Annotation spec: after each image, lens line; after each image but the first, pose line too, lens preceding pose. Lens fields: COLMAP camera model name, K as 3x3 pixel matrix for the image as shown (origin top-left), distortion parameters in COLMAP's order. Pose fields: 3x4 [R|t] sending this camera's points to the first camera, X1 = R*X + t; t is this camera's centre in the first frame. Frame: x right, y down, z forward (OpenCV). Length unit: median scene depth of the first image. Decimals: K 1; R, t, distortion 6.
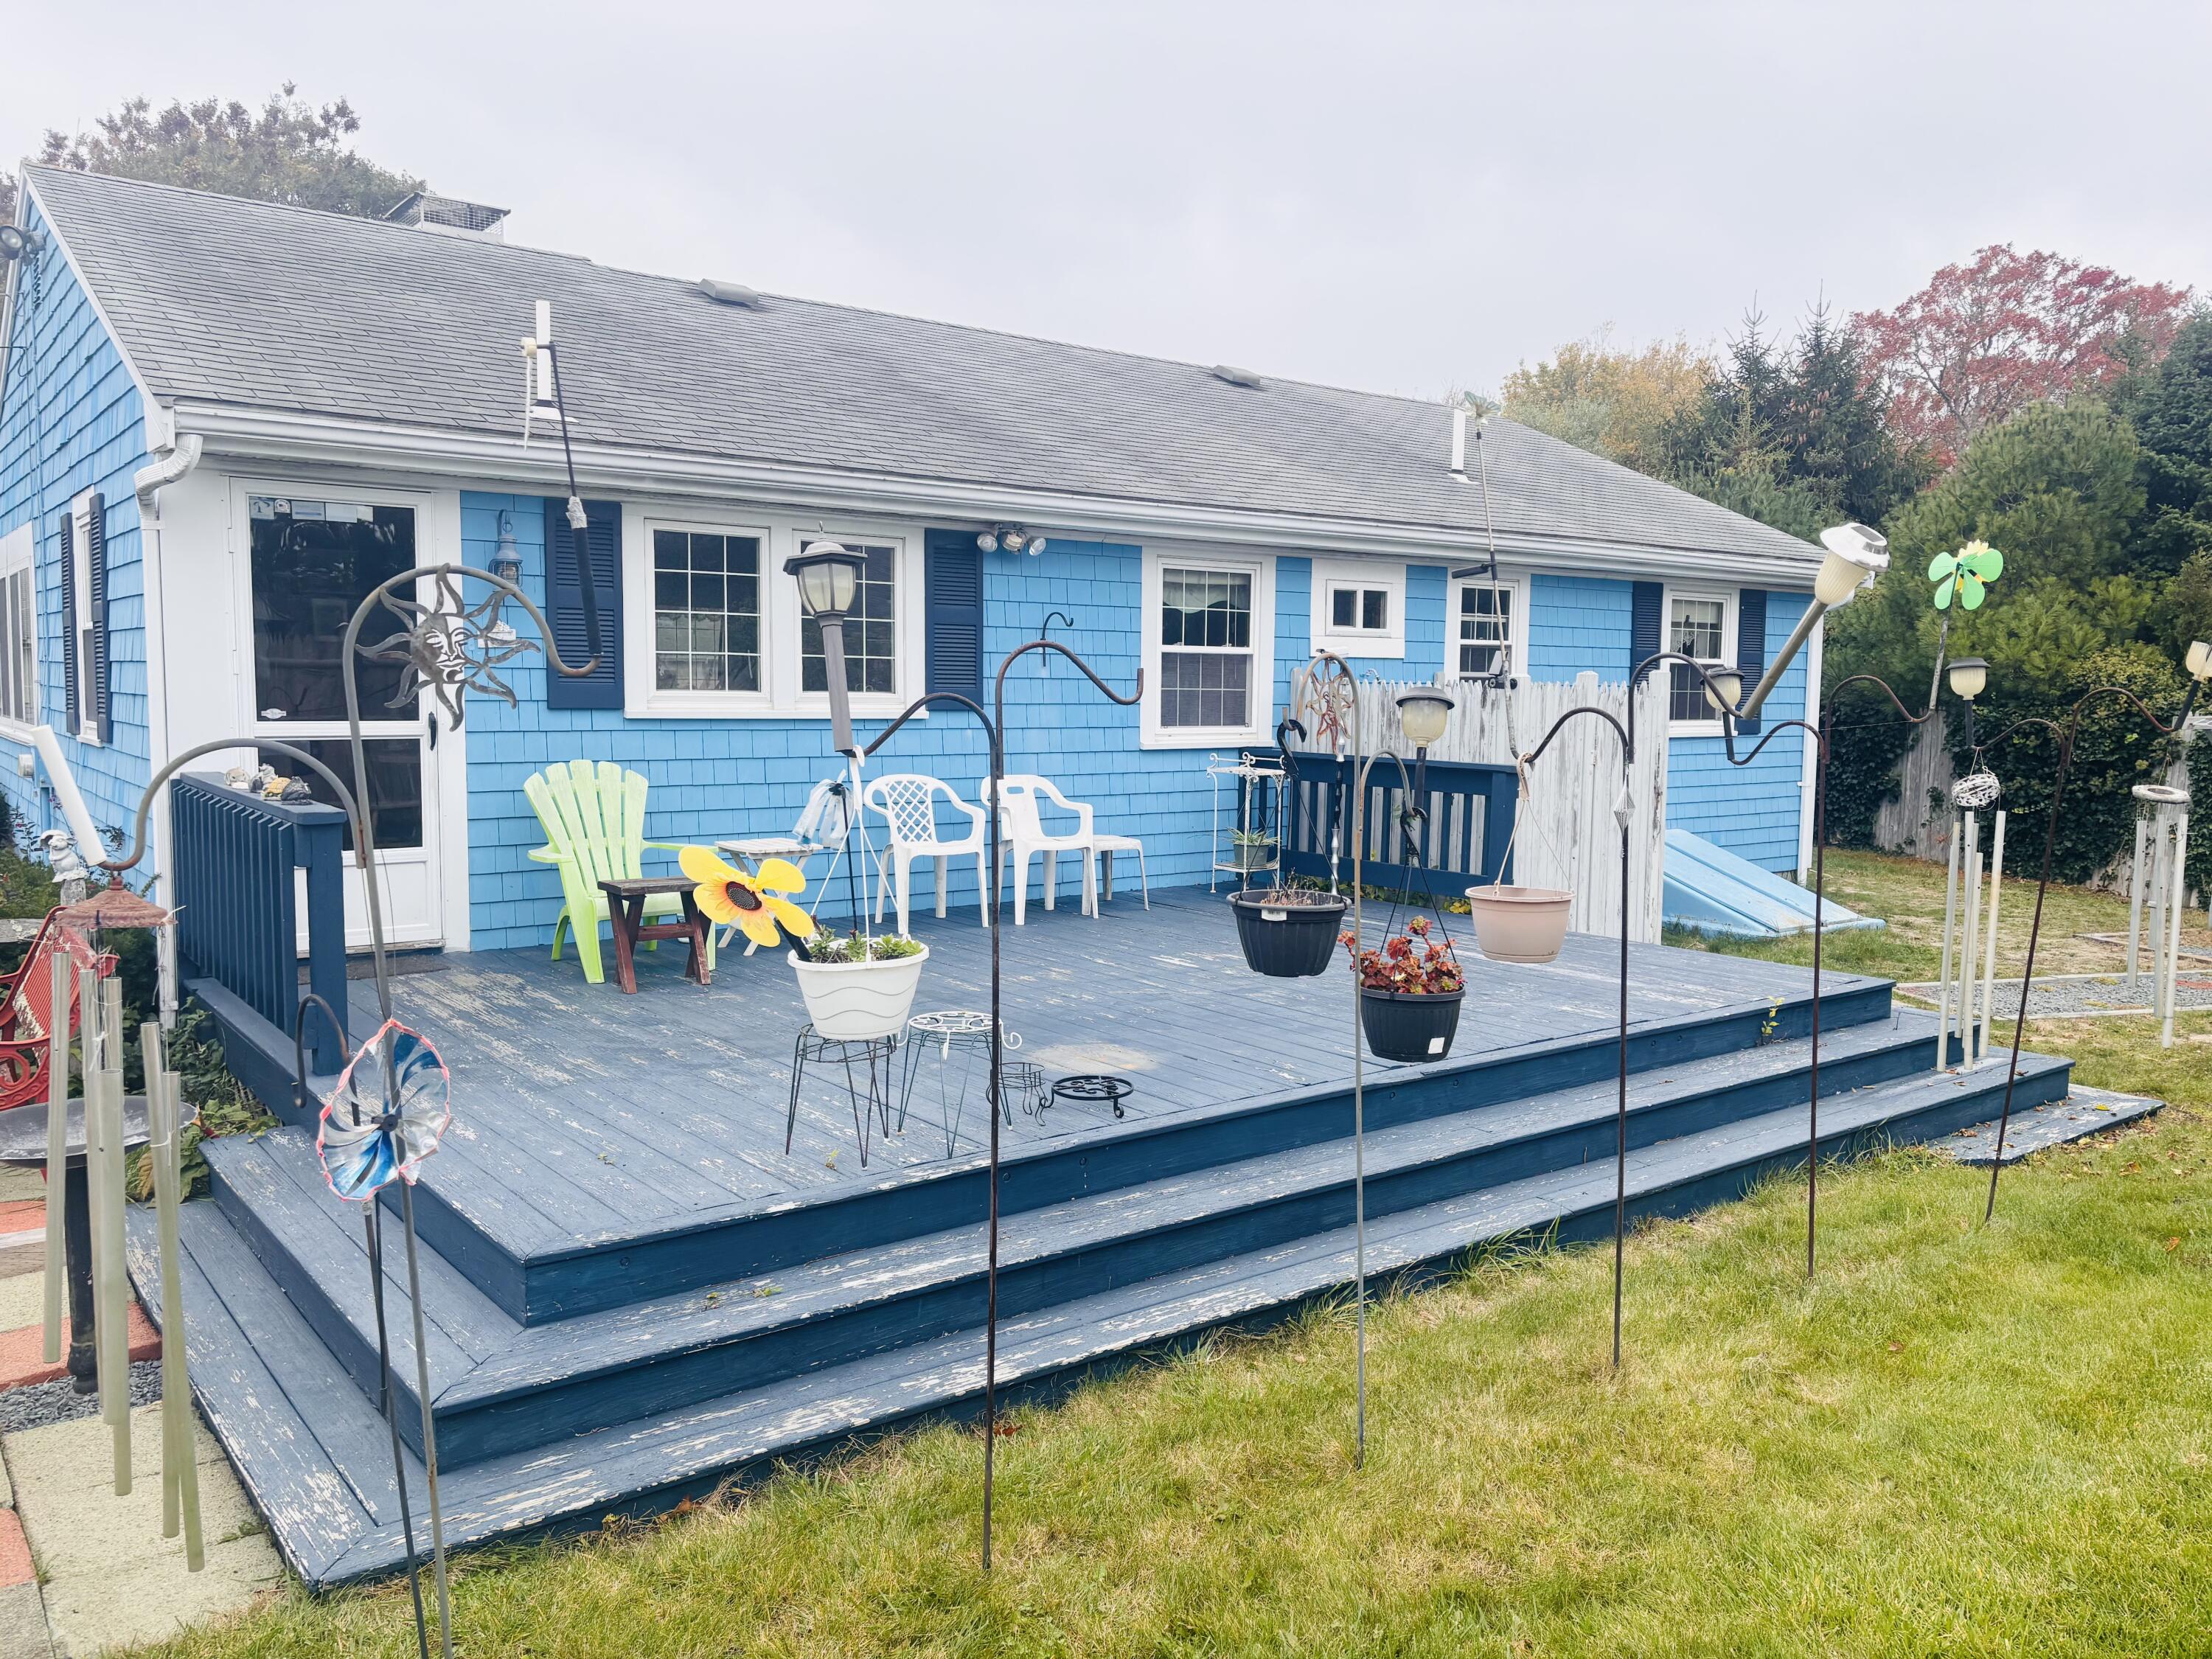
lens RADIAL K [[1654.4, 0, 1128.0], [0, 1654.4, 795.7], [0, 0, 1]] dist [0.070394, -0.071677]
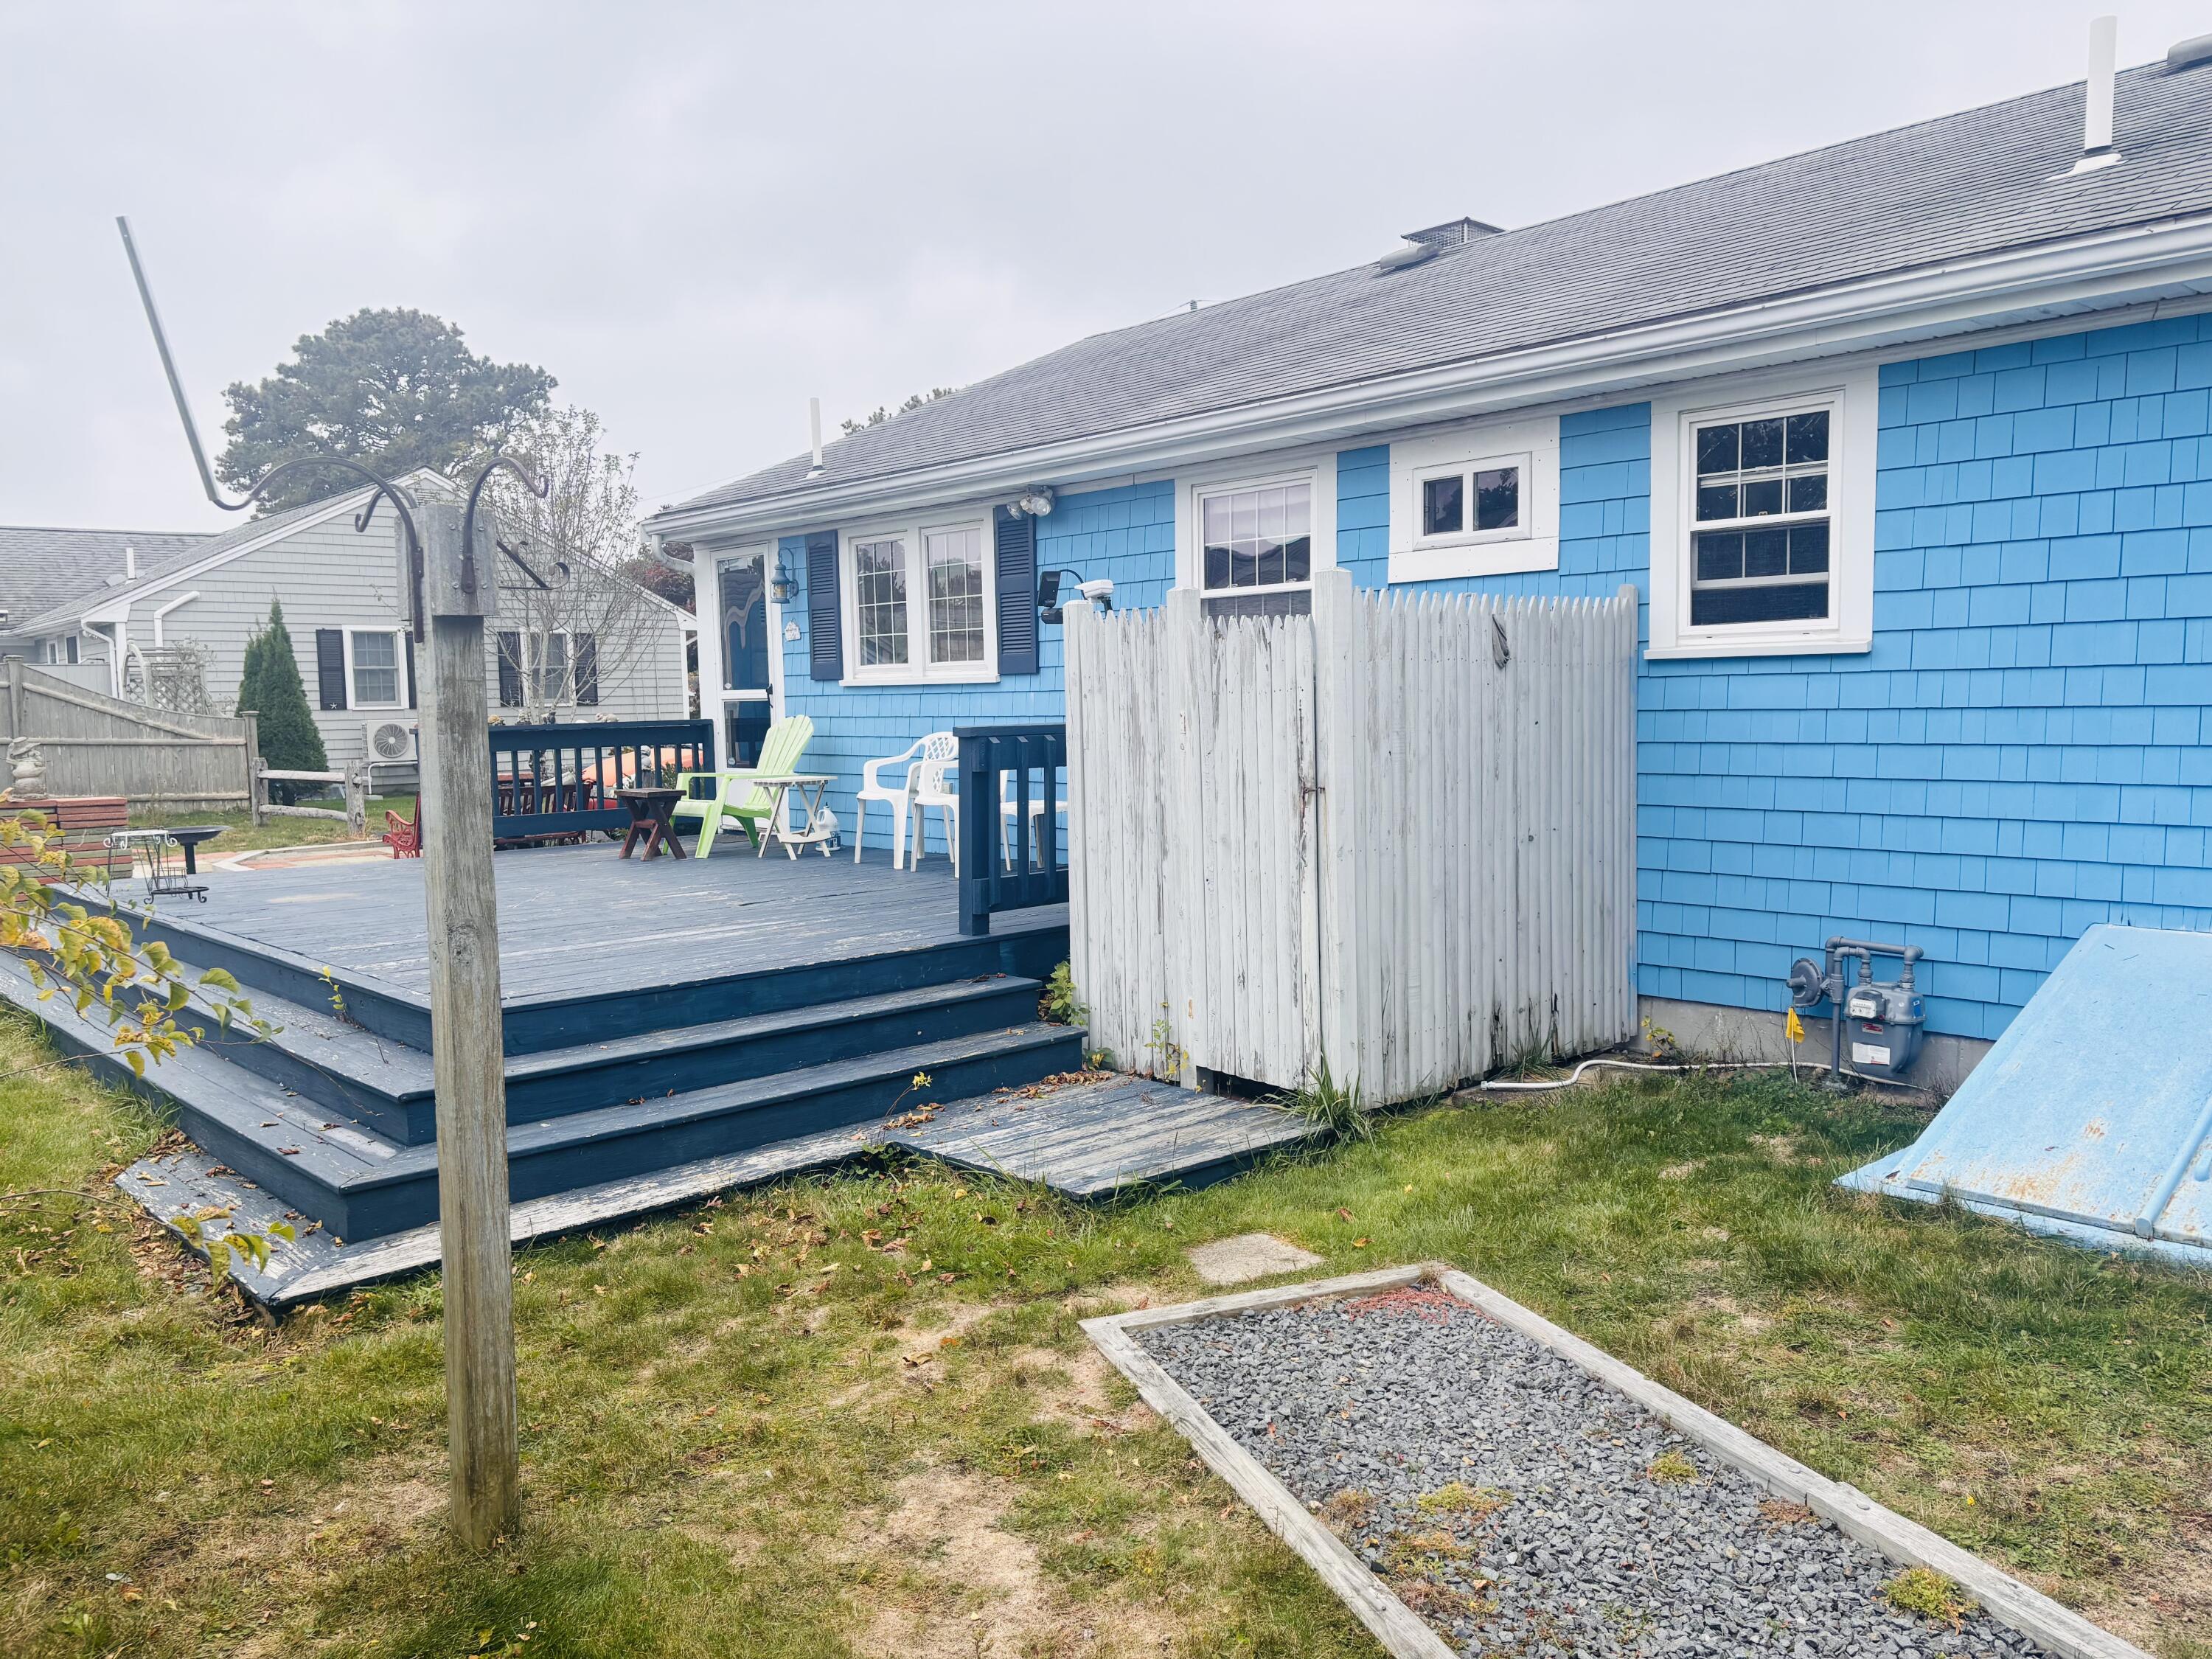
lens RADIAL K [[1654.4, 0, 1111.7], [0, 1654.4, 822.3], [0, 0, 1]] dist [0.070394, -0.071677]
pose [[0.078759, 0.059106, -0.995140, 0.794789], [-0.054427, 0.997007, 0.054909, -0.015891], [0.995407, 0.049838, 0.081740, 0.819187]]
